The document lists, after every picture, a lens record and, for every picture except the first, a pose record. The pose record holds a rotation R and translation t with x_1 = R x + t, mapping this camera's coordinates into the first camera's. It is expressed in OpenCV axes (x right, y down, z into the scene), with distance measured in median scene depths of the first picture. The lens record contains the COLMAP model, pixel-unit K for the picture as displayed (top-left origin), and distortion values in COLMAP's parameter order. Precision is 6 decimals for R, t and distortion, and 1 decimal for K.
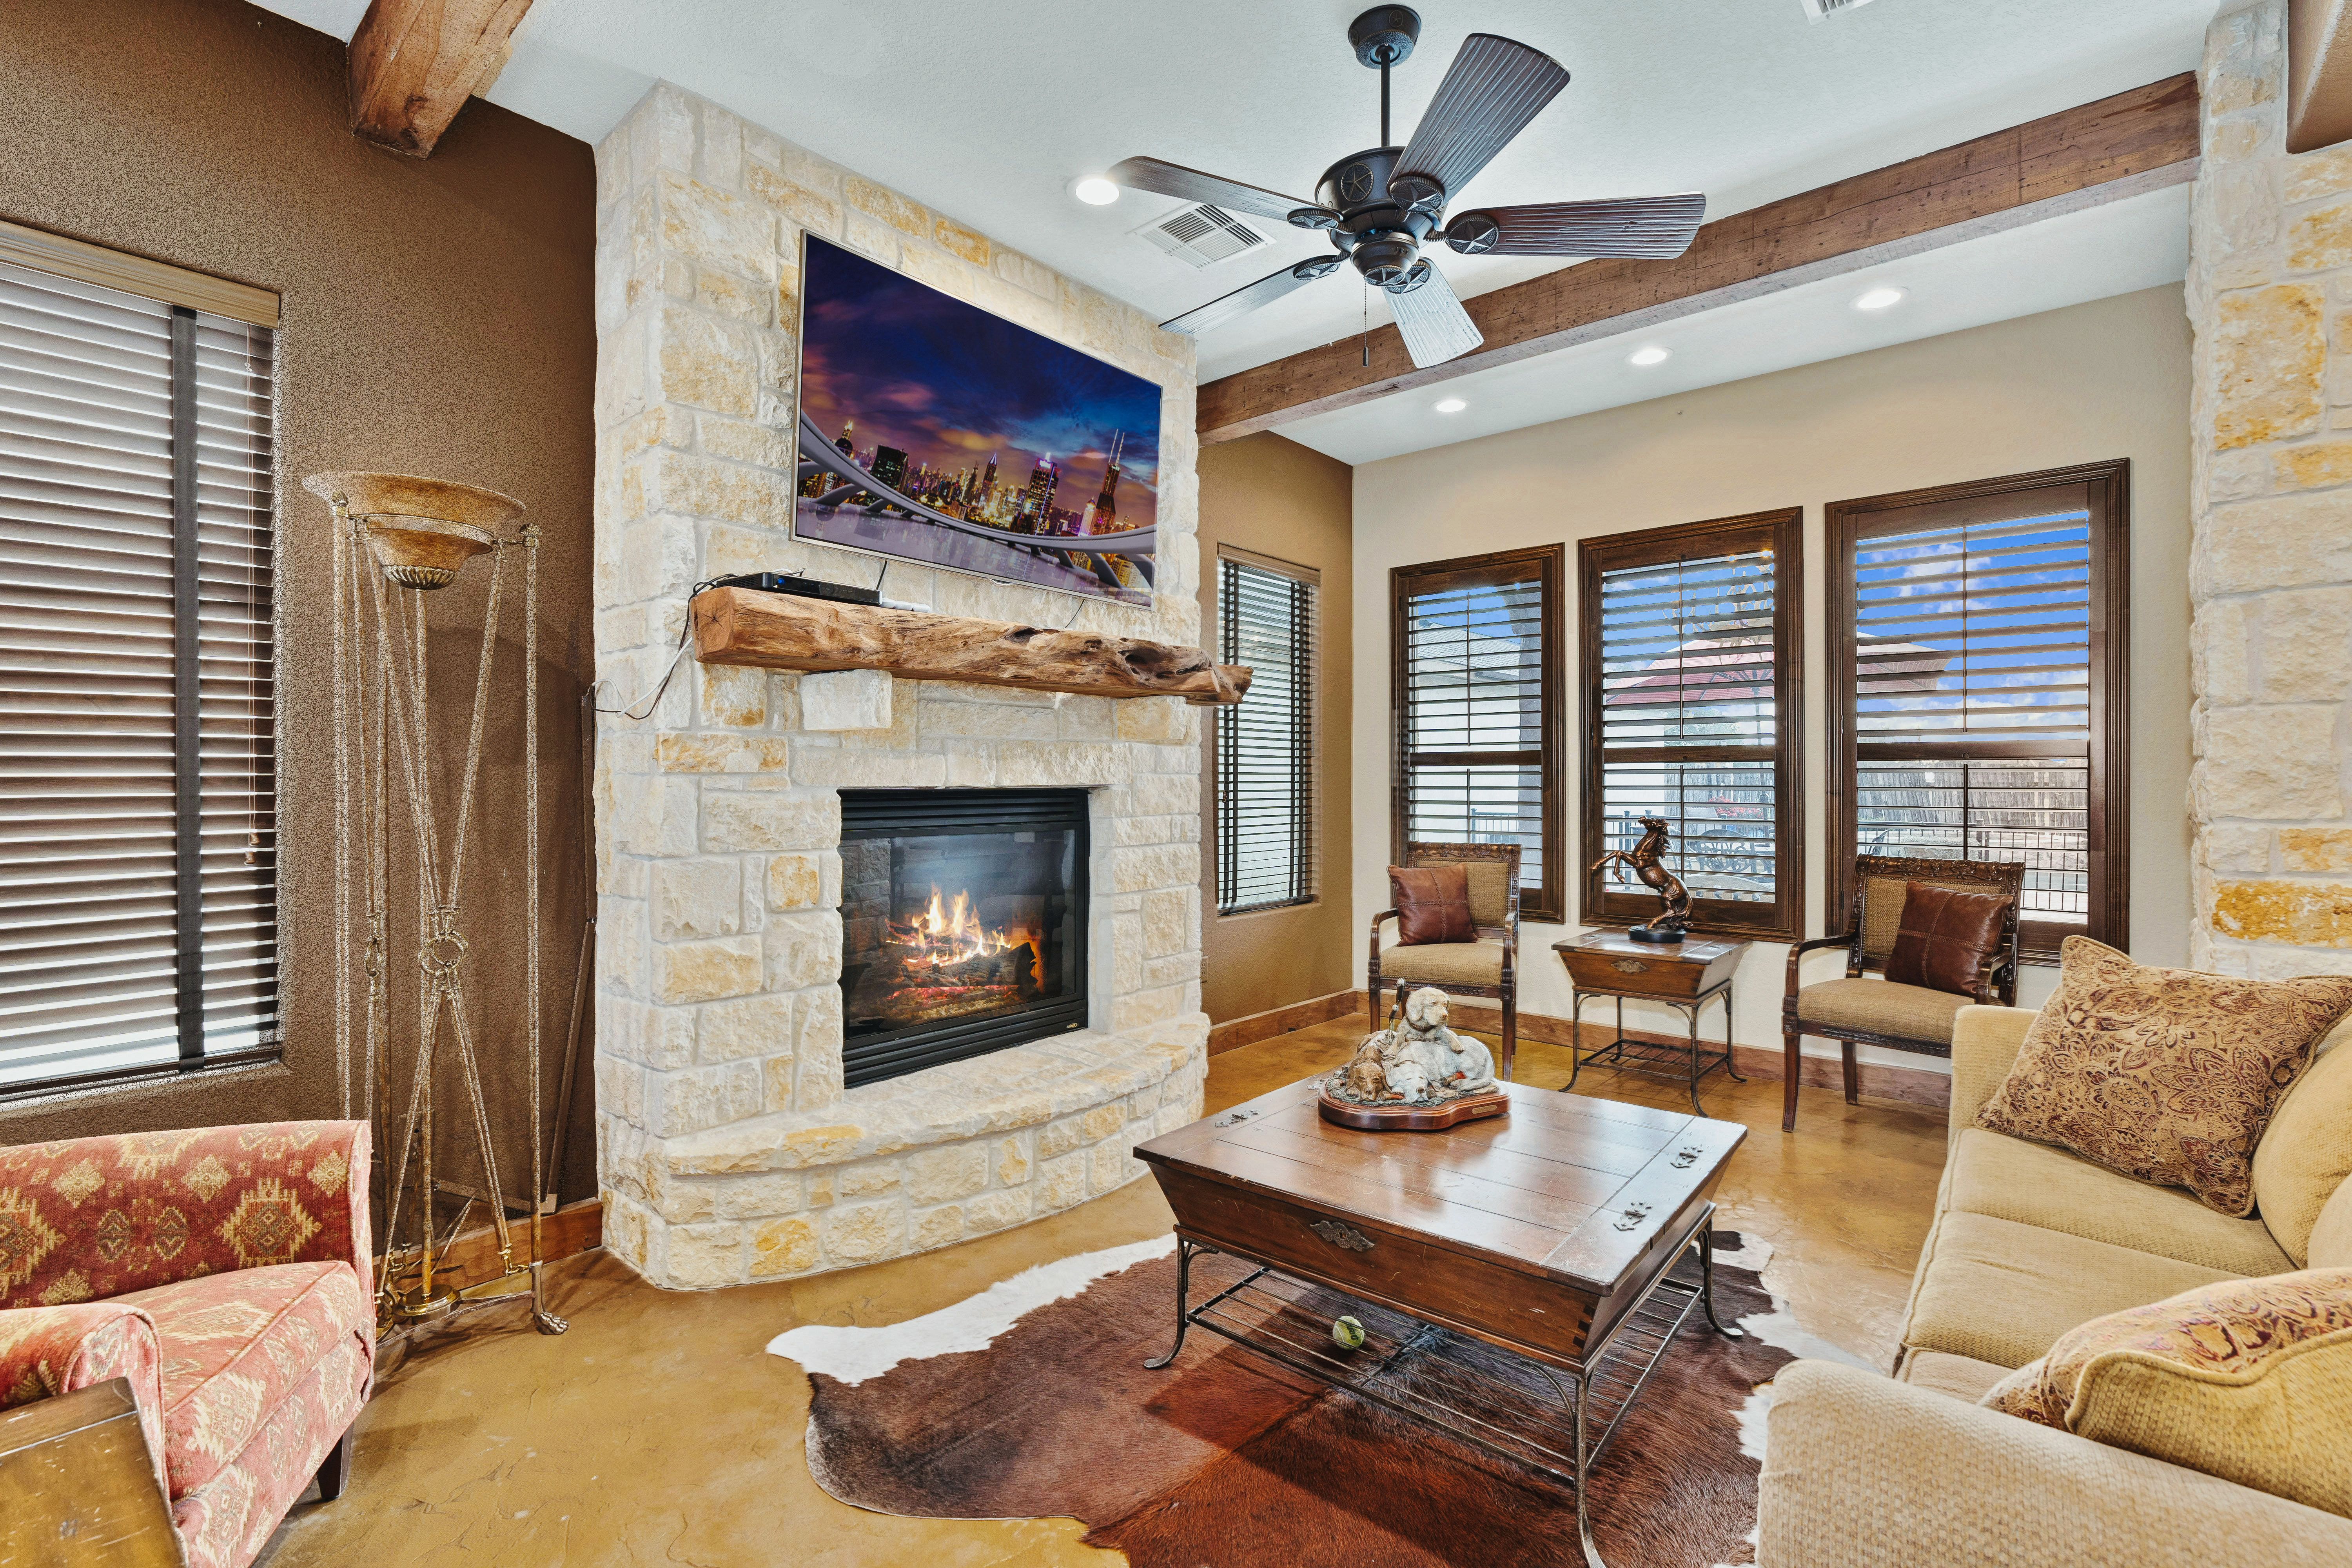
lens RADIAL K [[1071.1, 0, 1176.0], [0, 1071.1, 784.0], [0, 0, 1]] dist [0.000813, 0.000825]
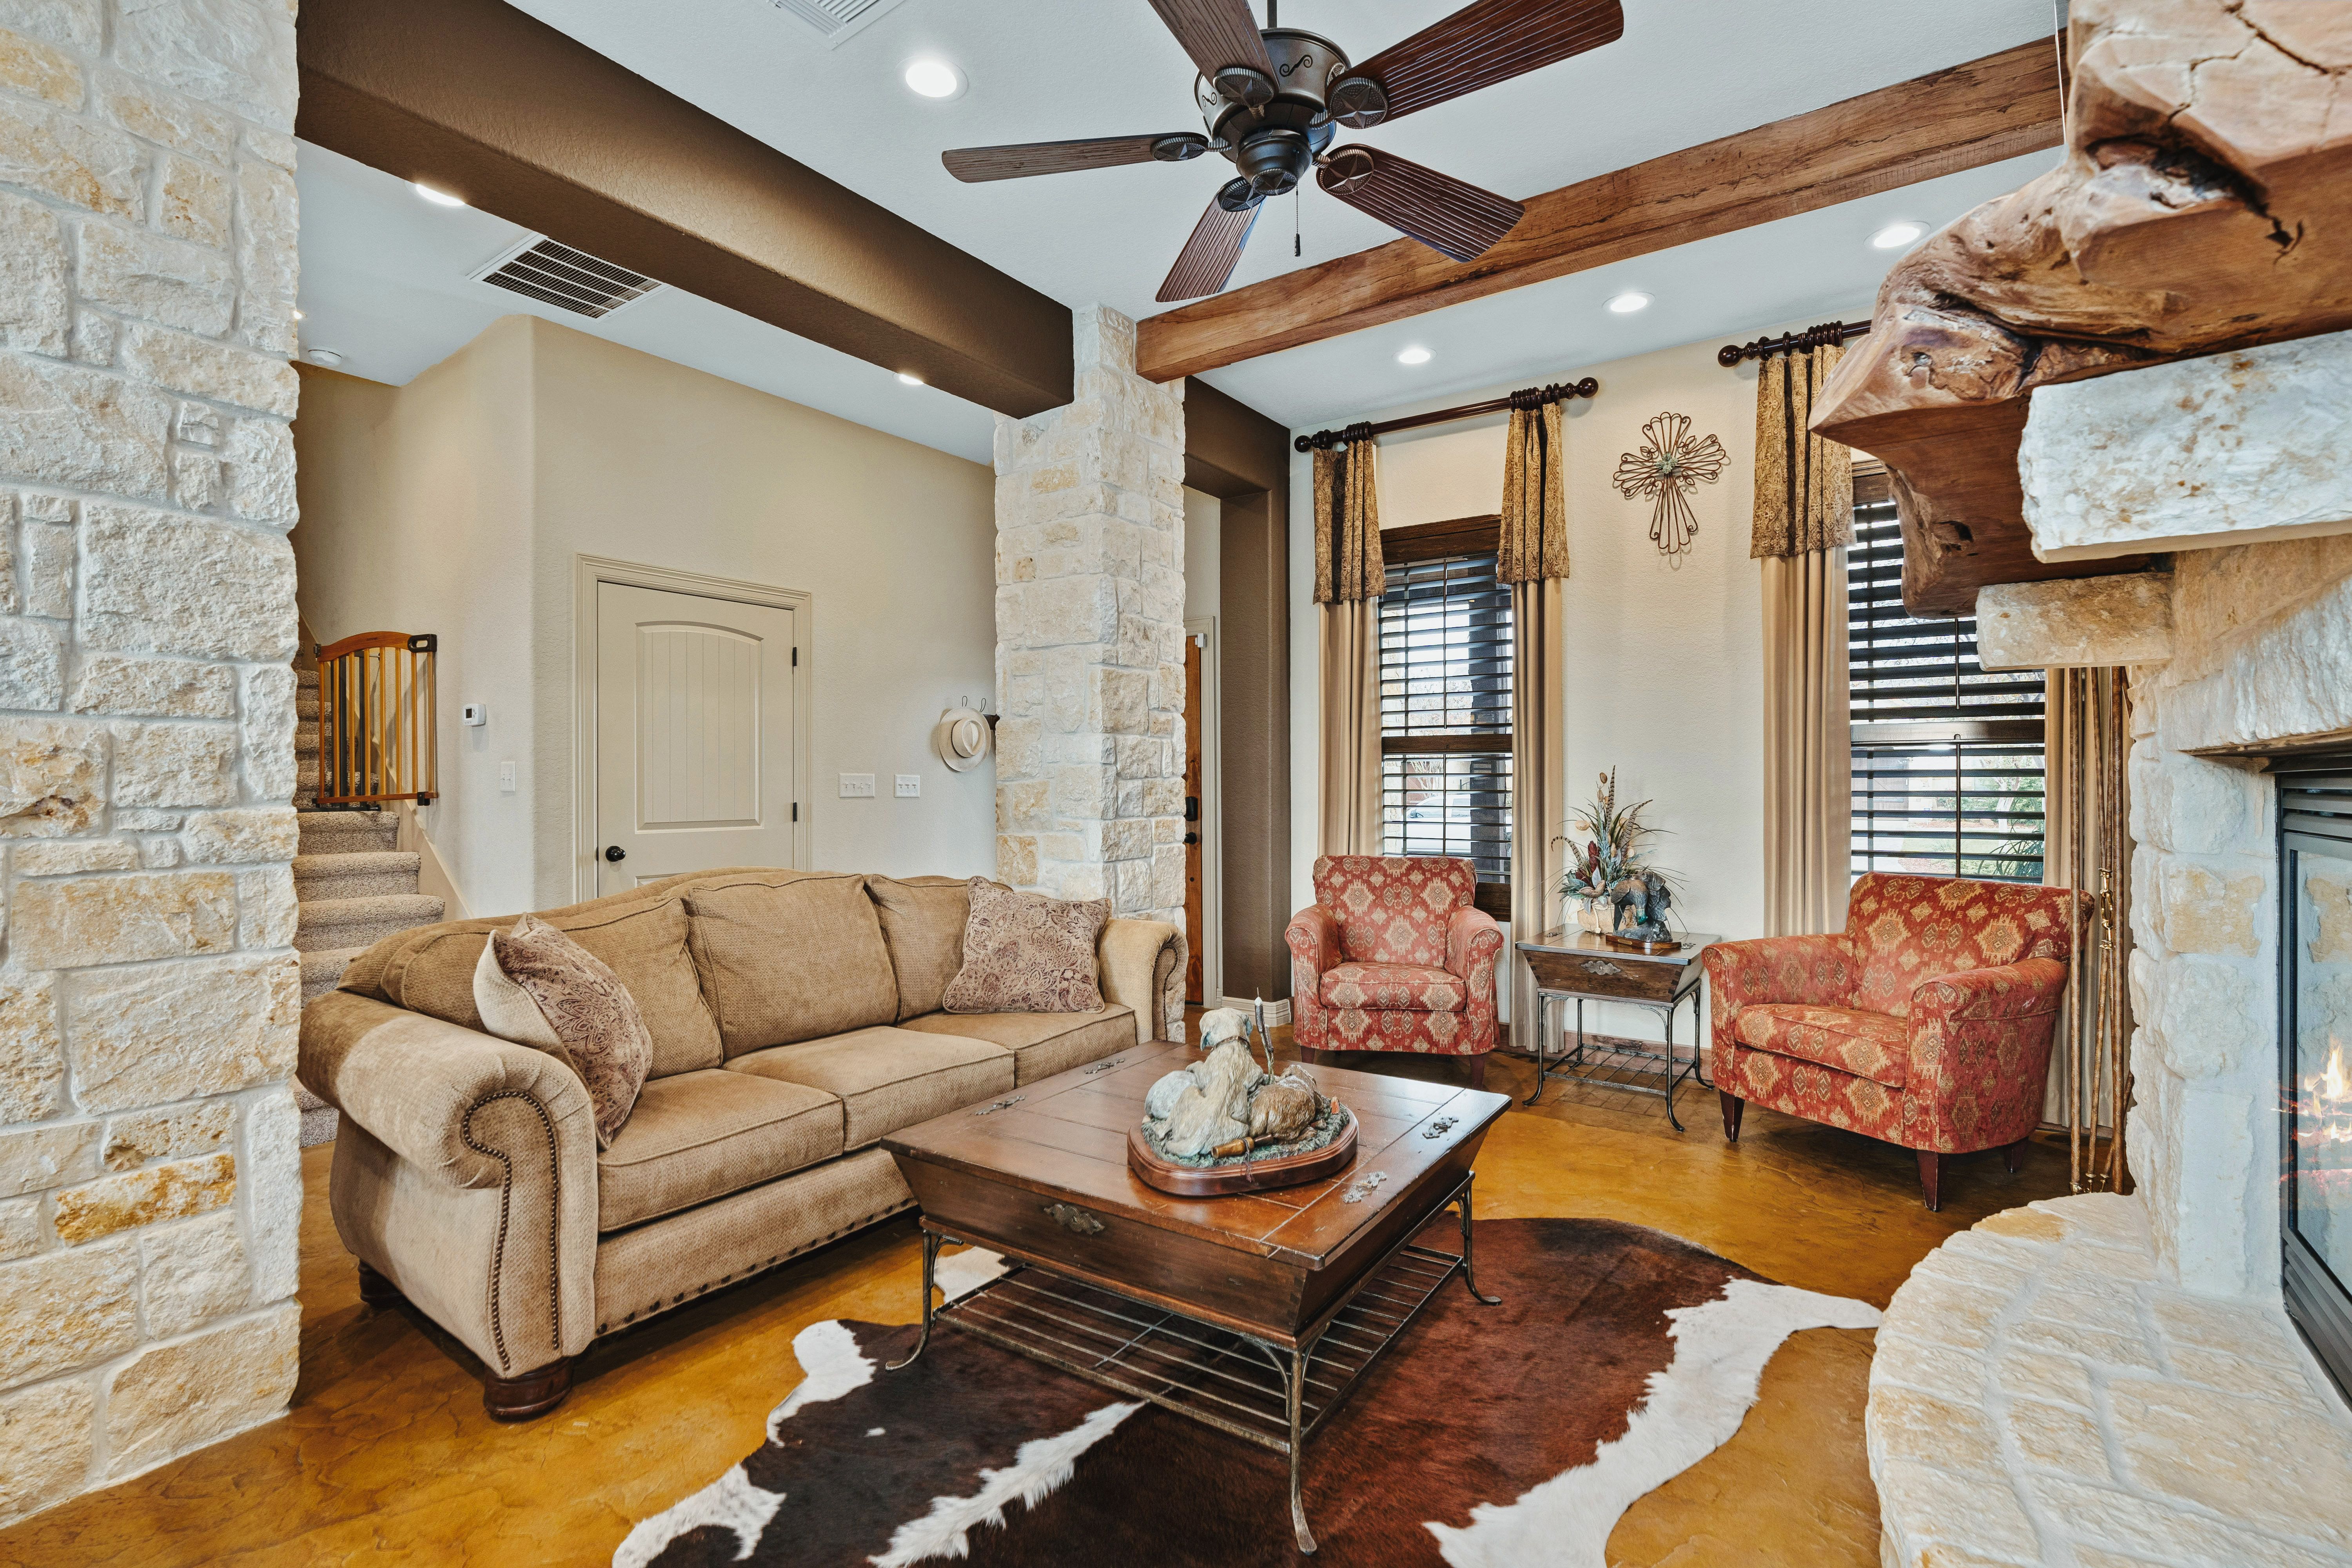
lens RADIAL K [[1076.9, 0, 1186.4], [0, 1076.9, 785.6], [0, 0, 1]] dist [-0.001669, 0.000393]
pose [[-0.994406, 0.004349, -0.105532, 0.264133], [0.003559, 0.999964, 0.007670, 0.012293], [0.105562, 0.007251, -0.994386, 1.360653]]
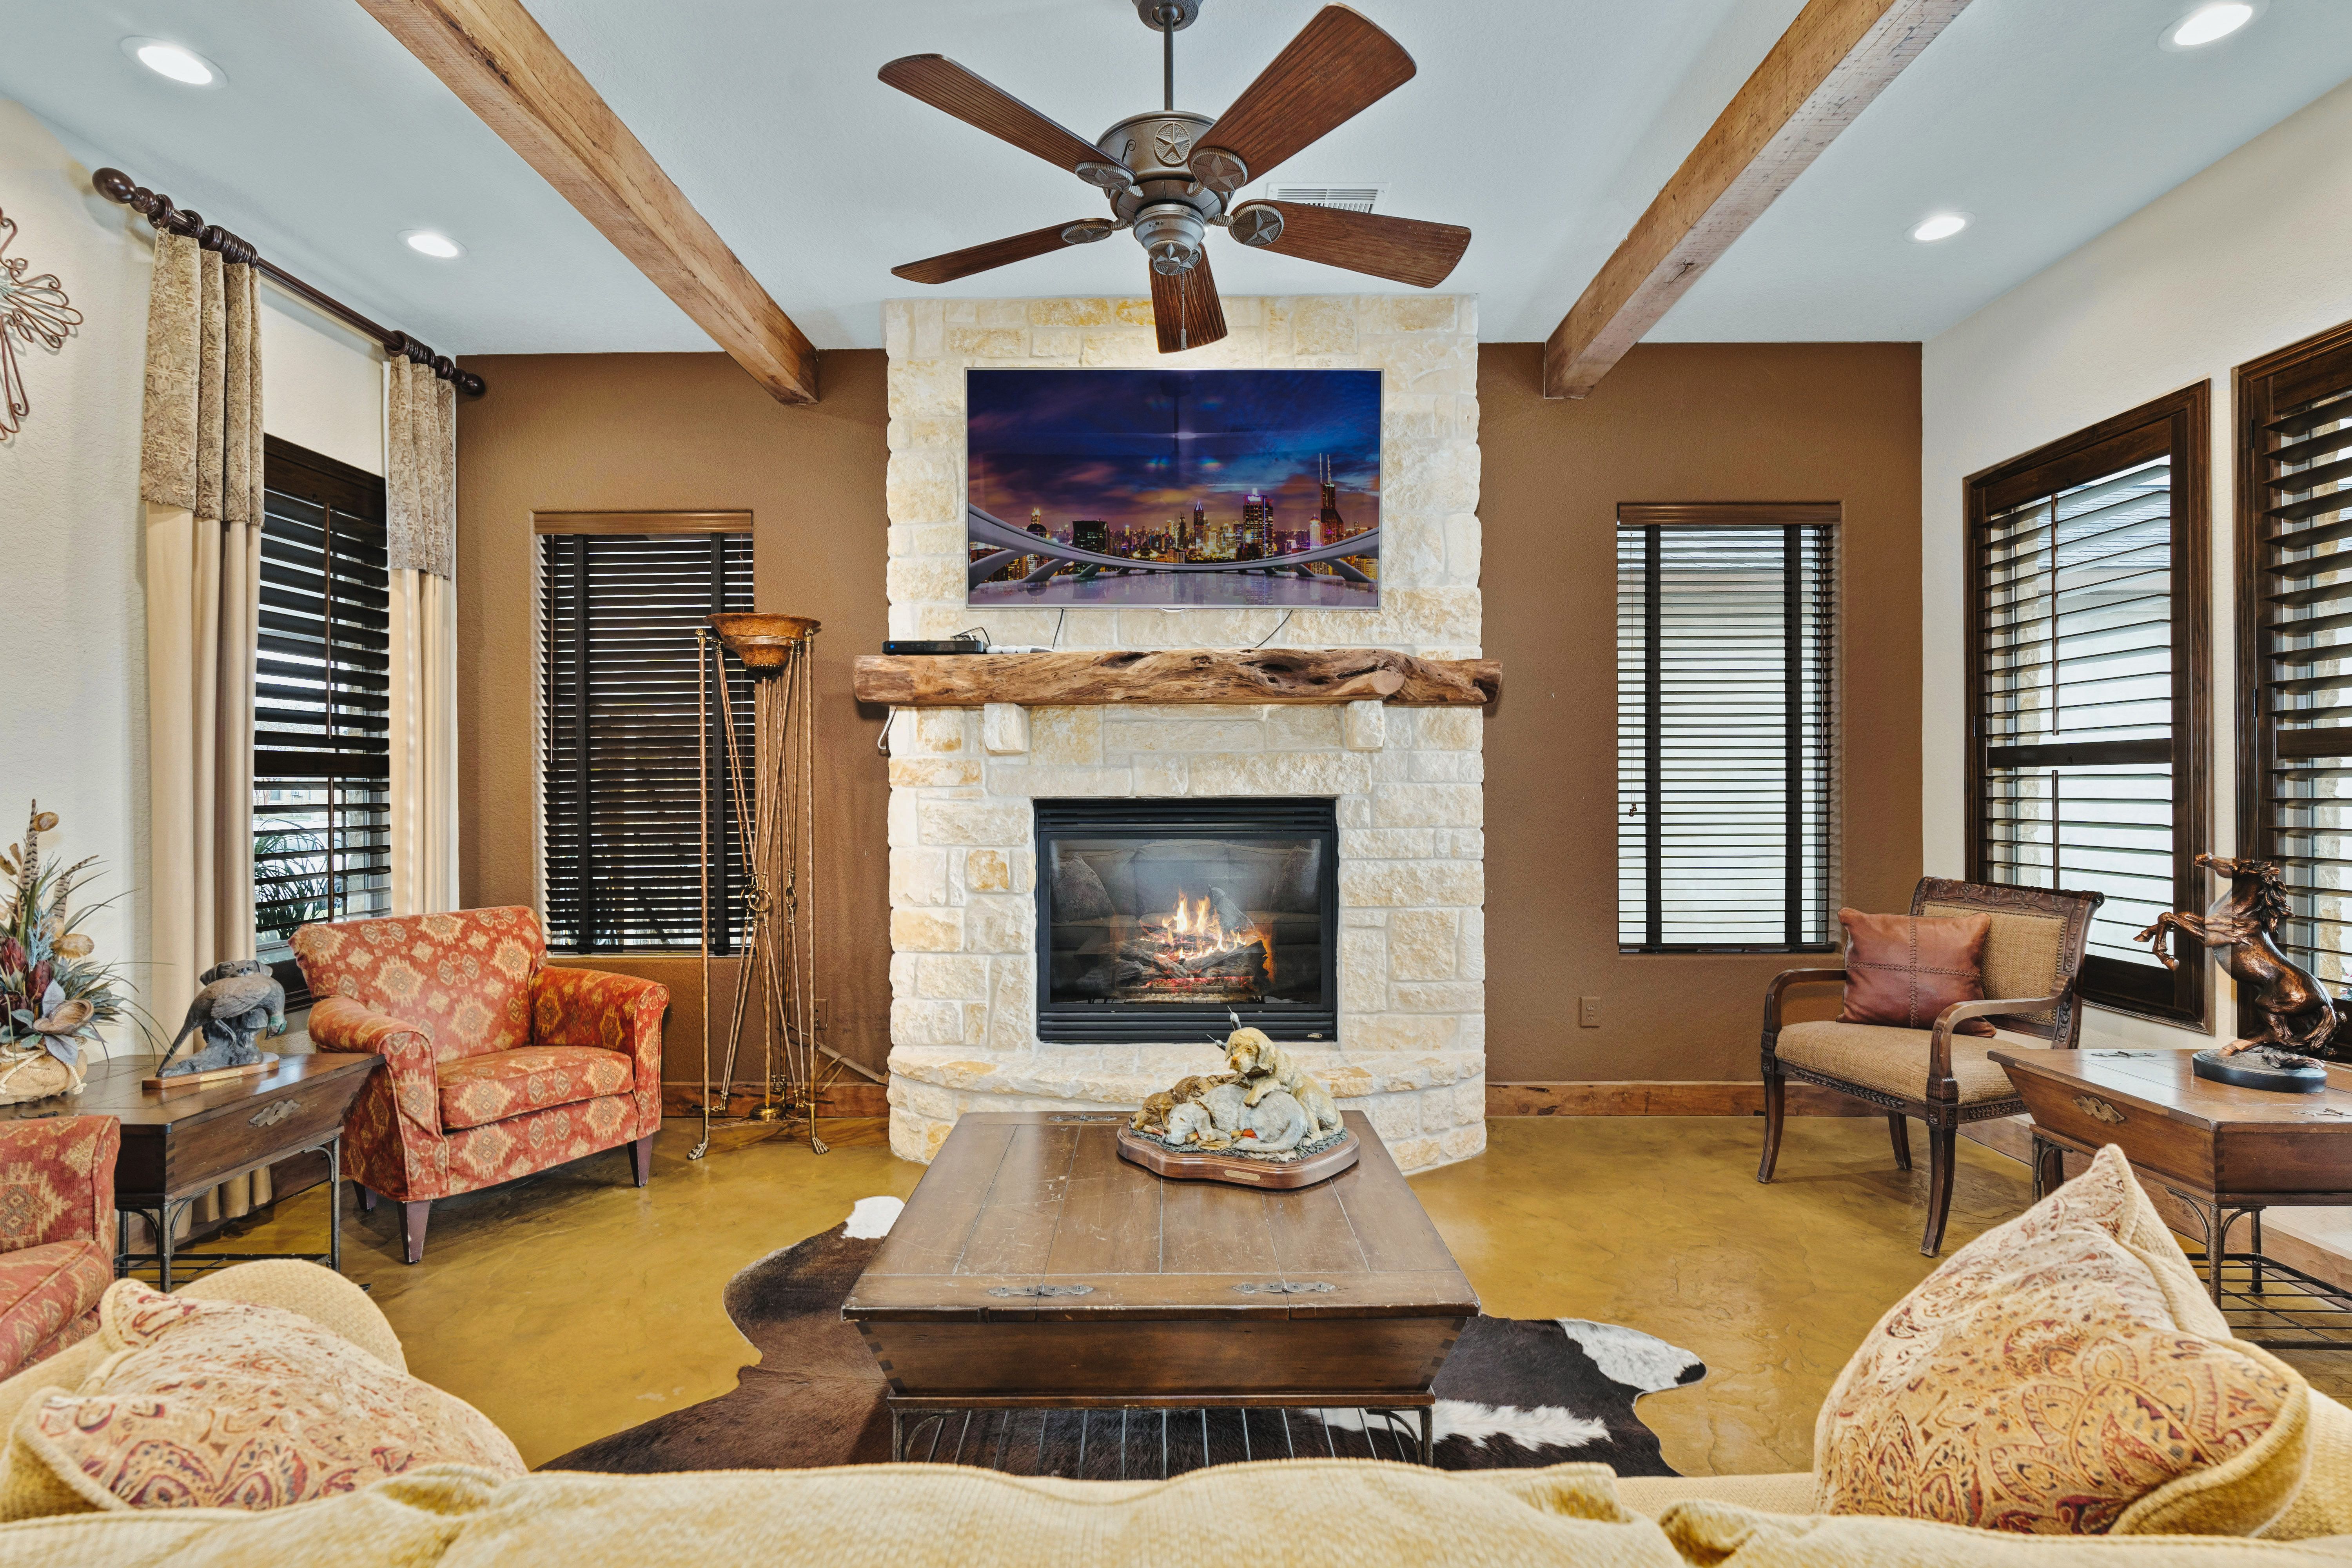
lens RADIAL K [[1070.3, 0, 1181.7], [0, 1070.3, 786.9], [0, 0, 1]] dist [-0.005325, 0.001163]
pose [[0.646115, -0.002504, -0.763236, 0.660875], [0.001174, 0.999997, -0.002286, -0.004714], [0.763239, 0.000581, 0.646116, 0.293797]]
